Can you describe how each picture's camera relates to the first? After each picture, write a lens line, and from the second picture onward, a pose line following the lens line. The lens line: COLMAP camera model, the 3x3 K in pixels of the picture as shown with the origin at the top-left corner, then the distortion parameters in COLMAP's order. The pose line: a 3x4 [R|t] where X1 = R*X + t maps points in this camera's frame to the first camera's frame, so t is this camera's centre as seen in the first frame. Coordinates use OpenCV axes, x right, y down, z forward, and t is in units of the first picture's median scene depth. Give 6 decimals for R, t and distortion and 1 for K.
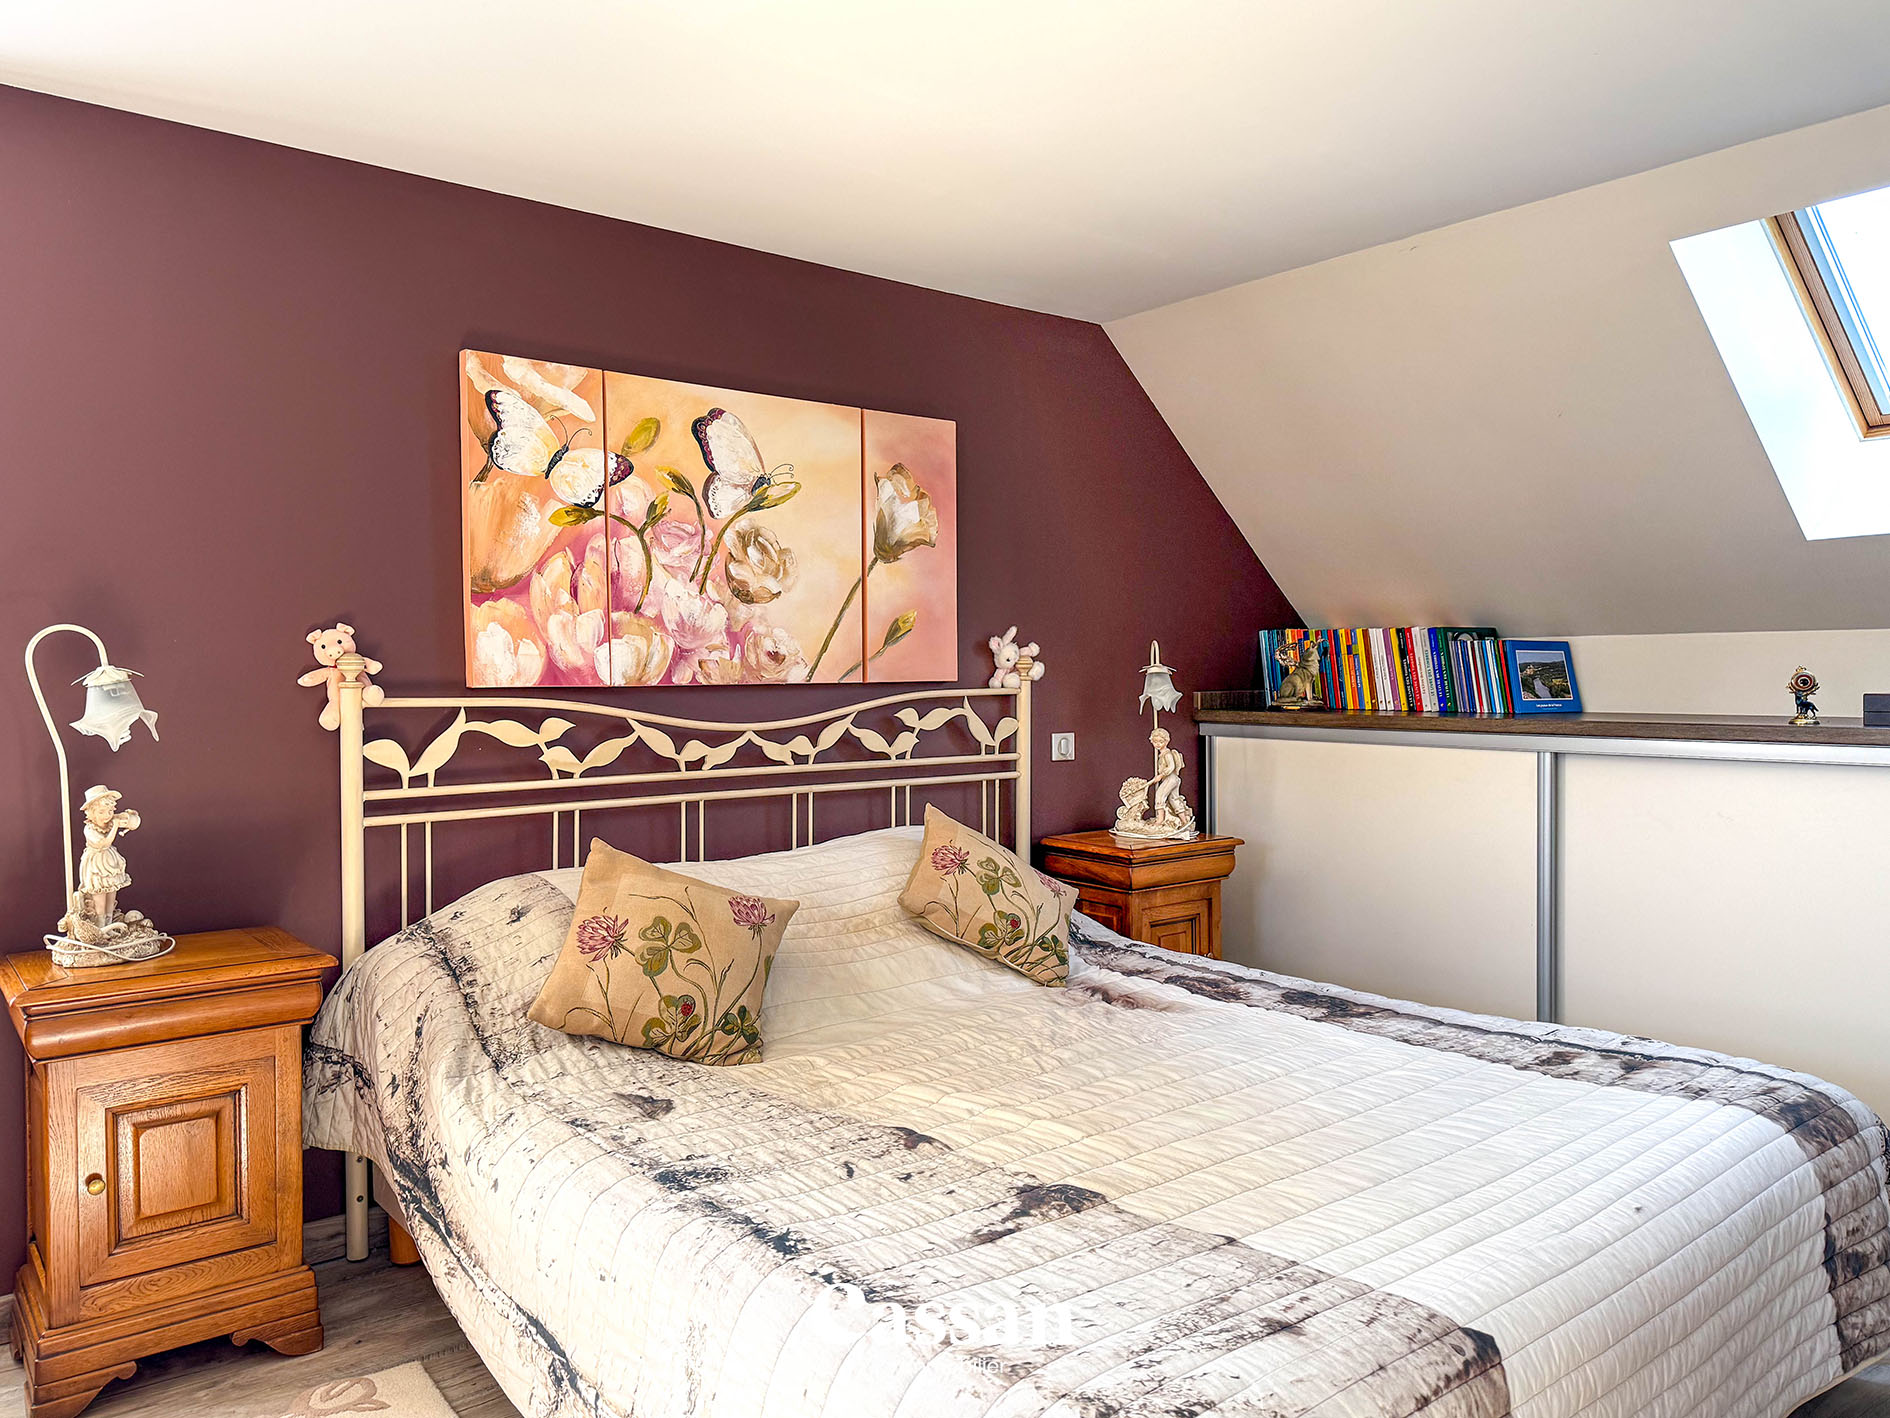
lens RADIAL K [[1297.7, 0, 942.4], [0, 1297.7, 723.5], [0, 0, 1]] dist [0.038979, -0.003058]
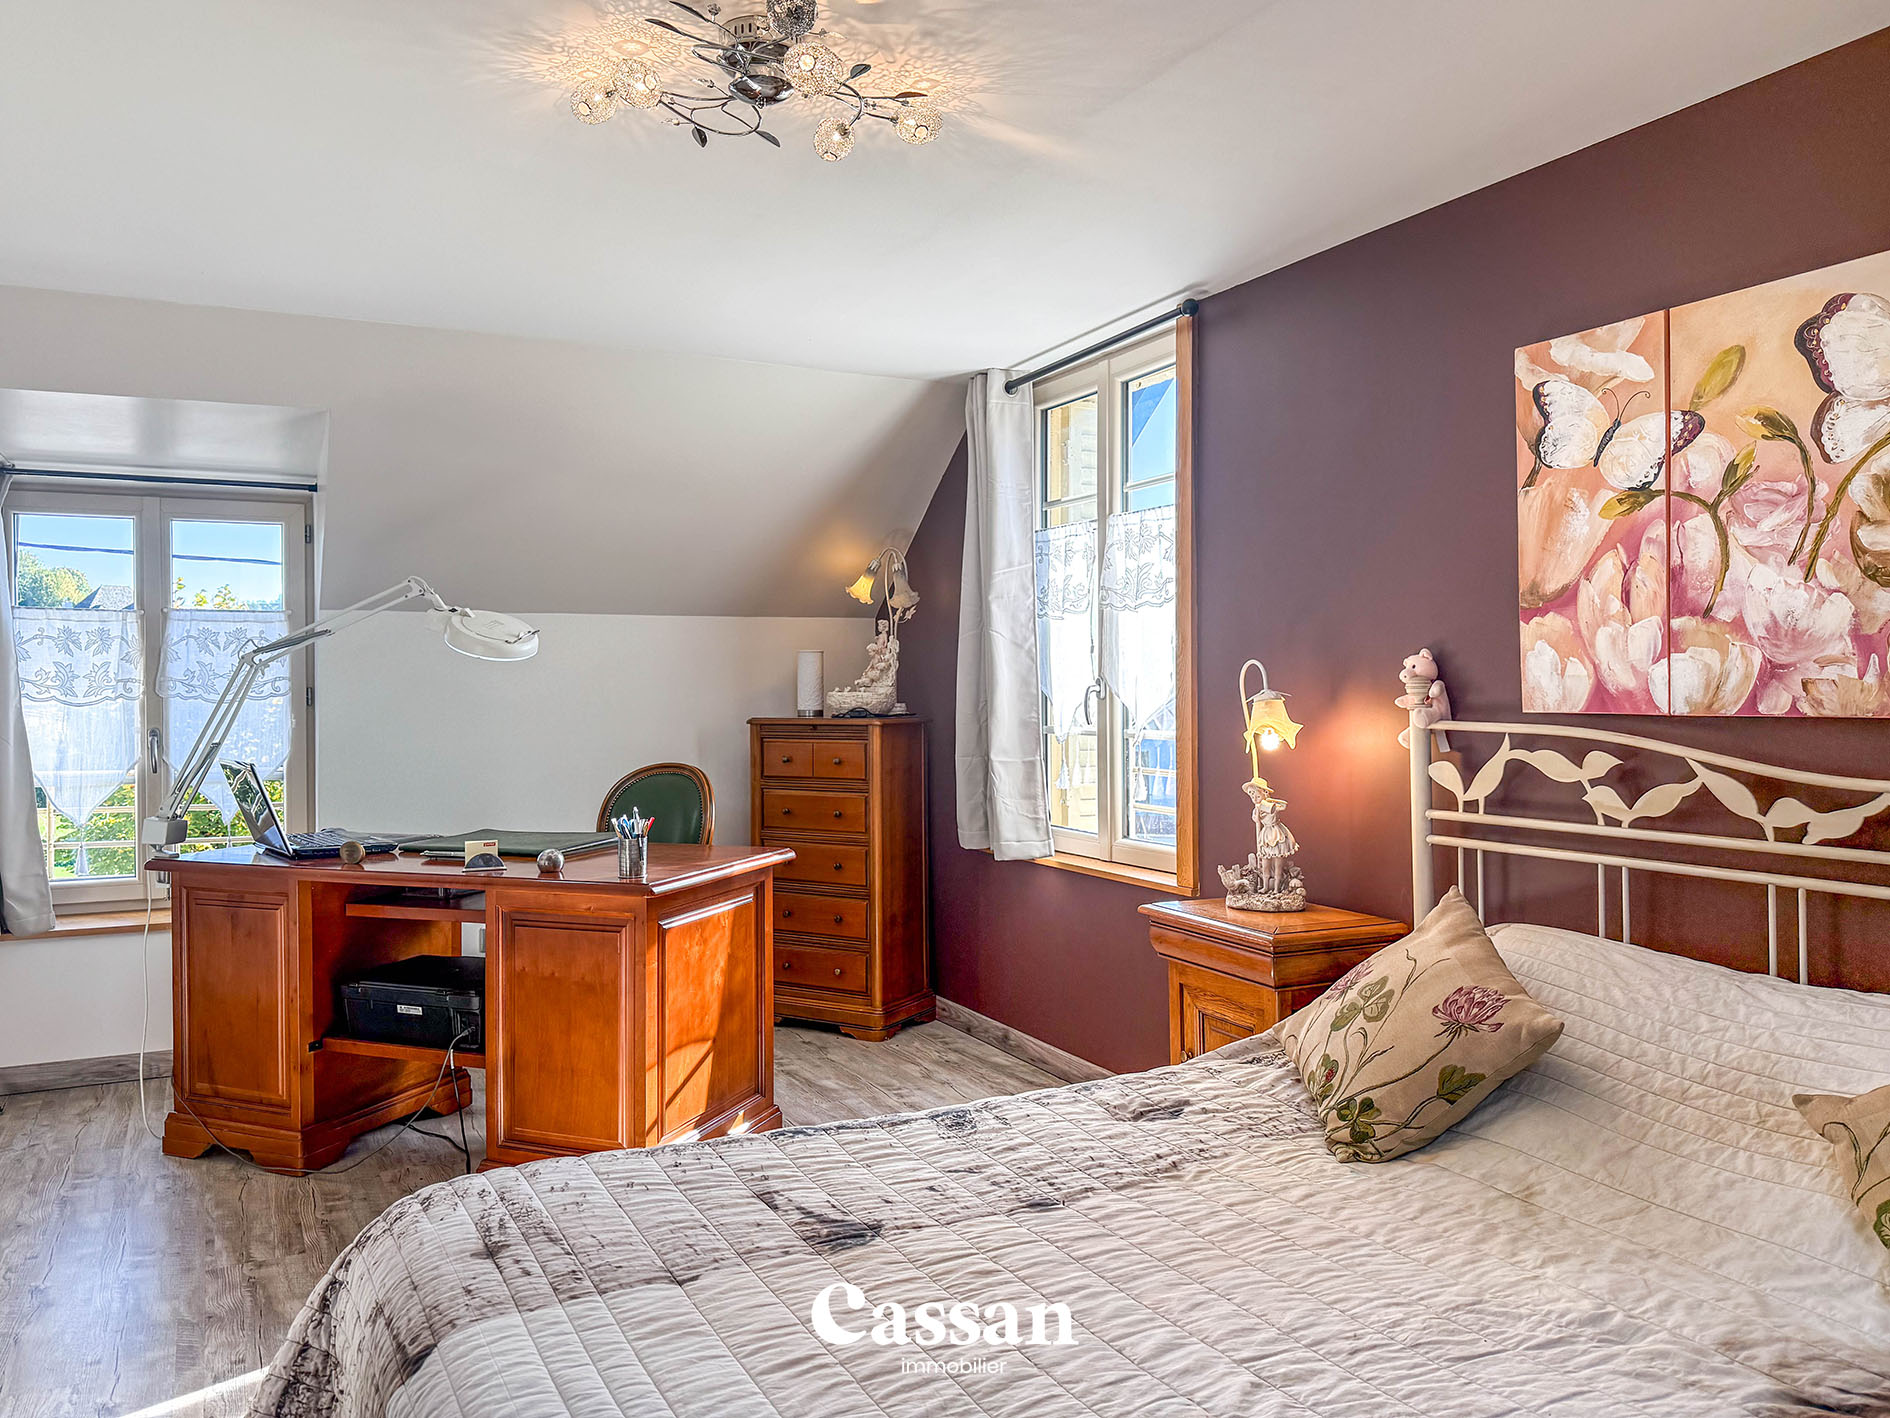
lens RADIAL K [[1433.4, 0, 943.3], [0, 1433.4, 693.4], [0, 0, 1]] dist [0.049440, -0.052505]
pose [[-0.211752, 0.008247, -0.977289, 0.681104], [-0.035788, 0.999228, 0.016186, -0.040506], [0.976668, 0.038403, -0.211294, 0.773979]]
